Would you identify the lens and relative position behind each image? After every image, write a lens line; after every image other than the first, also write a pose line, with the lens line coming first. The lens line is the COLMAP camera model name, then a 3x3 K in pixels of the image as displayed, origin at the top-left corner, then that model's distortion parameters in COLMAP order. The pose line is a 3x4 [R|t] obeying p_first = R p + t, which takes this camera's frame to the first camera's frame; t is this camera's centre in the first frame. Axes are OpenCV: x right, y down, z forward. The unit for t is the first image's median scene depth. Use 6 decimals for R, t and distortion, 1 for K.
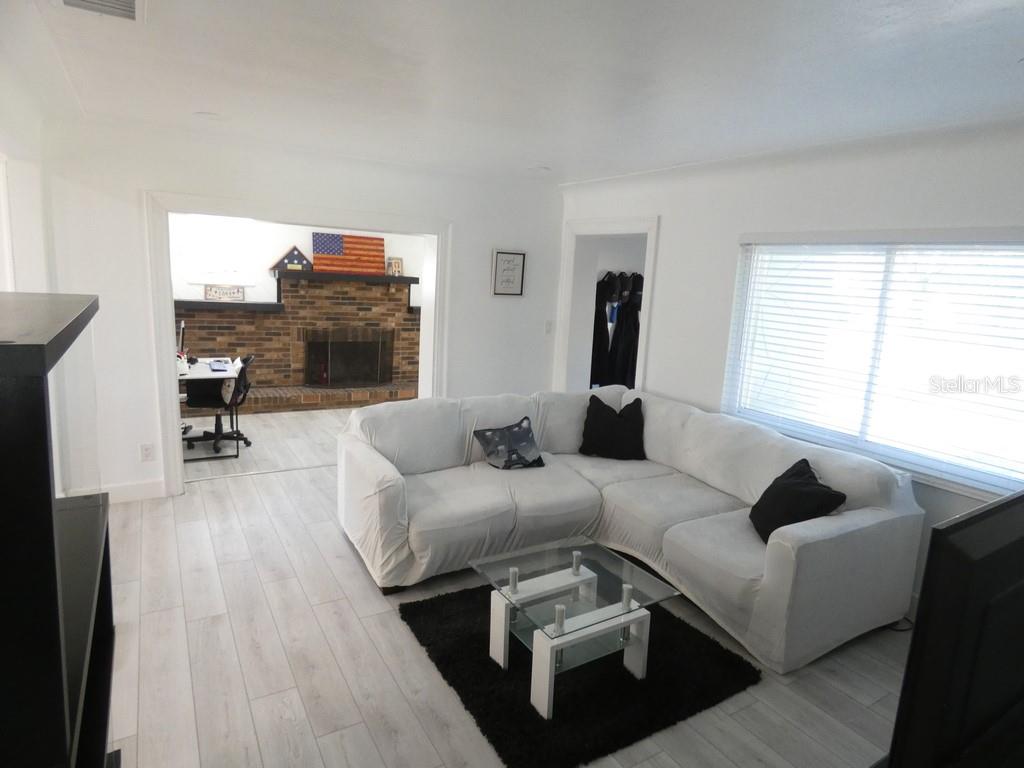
lens RADIAL K [[611.4, 0, 528.8], [0, 611.4, 378.4], [0, 0, 1]] dist [-0.002684, -0.004264]
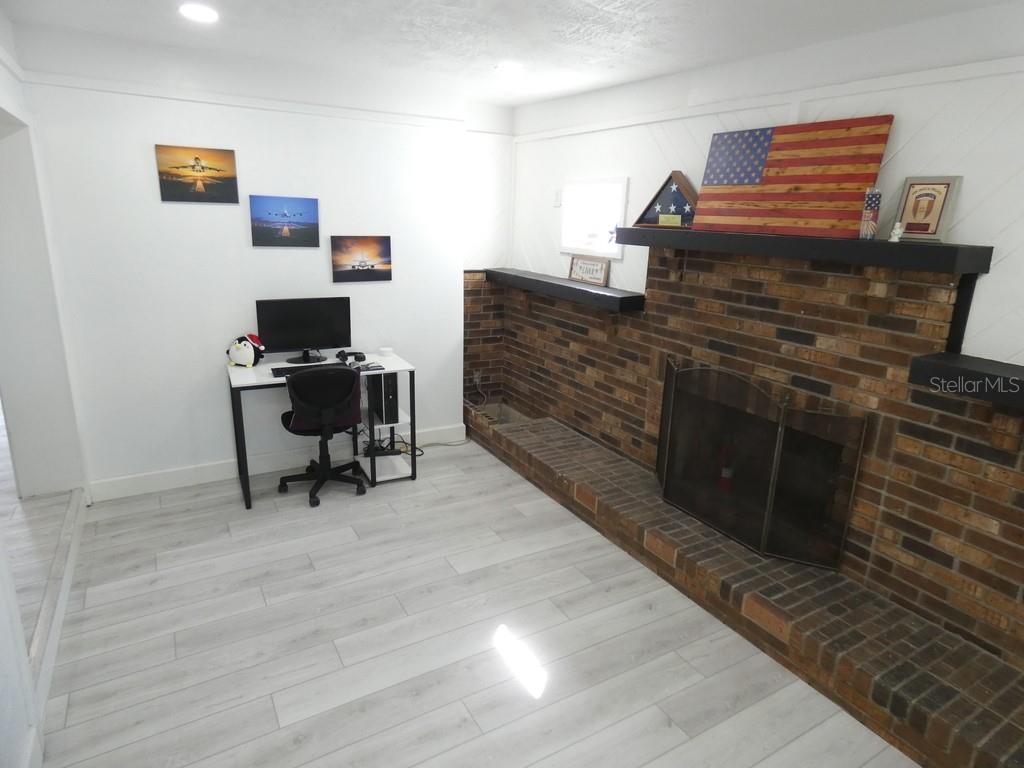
lens RADIAL K [[611.4, 0, 528.8], [0, 611.4, 378.4], [0, 0, 1]] dist [-0.002684, -0.004264]
pose [[-0.012809, 0.198175, -0.980083, 0.083739], [-0.206404, 0.958530, 0.196514, -0.131197], [0.978383, 0.204810, 0.028626, 0.868496]]
